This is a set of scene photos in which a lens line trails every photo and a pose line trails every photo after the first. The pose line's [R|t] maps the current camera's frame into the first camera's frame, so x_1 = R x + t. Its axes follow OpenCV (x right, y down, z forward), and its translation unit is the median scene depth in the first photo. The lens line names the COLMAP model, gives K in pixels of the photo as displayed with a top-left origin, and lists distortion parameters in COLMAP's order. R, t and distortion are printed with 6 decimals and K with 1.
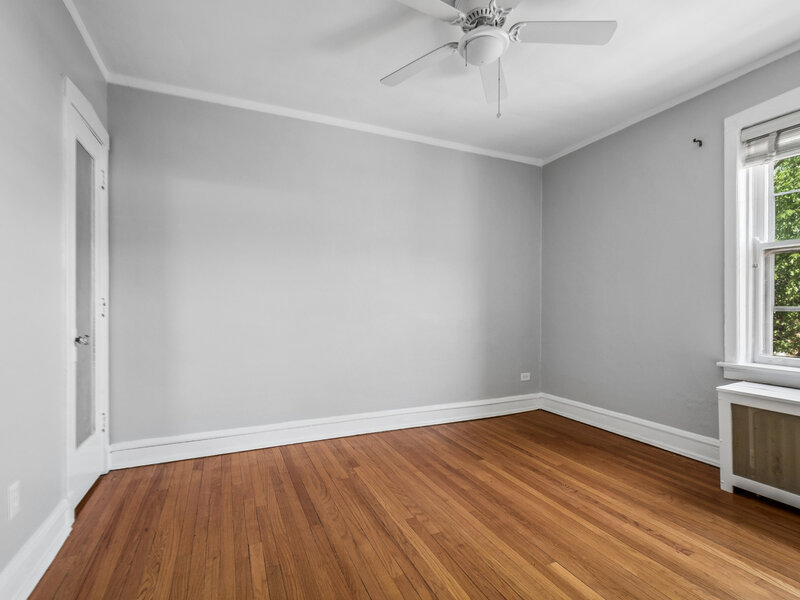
lens RADIAL K [[399.6, 0, 399.4], [0, 399.6, 303.8], [0, 0, 1]] dist [0.007271, -0.005733]
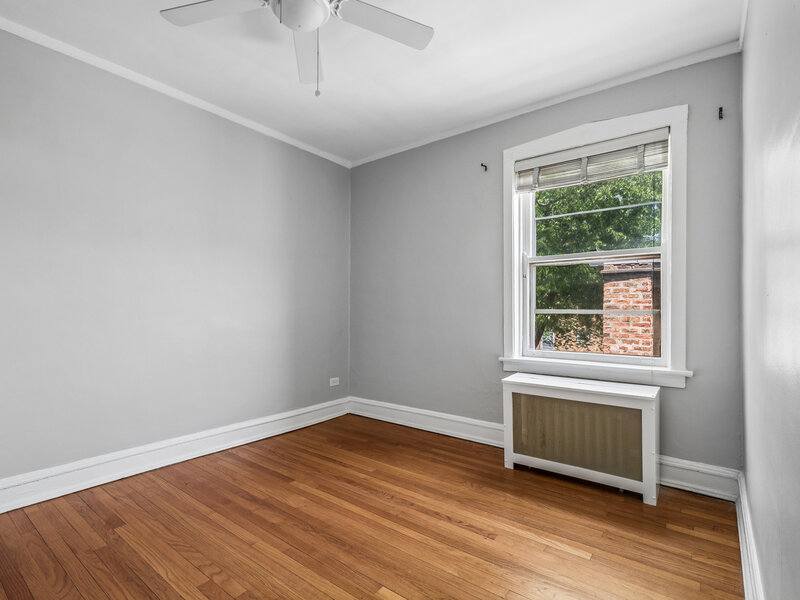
lens RADIAL K [[399.6, 0, 407.3], [0, 399.6, 309.0], [0, 0, 1]] dist [0.007271, -0.005733]
pose [[0.872137, 0.004309, 0.489243, -0.009145], [-0.007060, 0.999968, 0.003778, 0.002516], [-0.489211, -0.006749, 0.872139, 0.118498]]
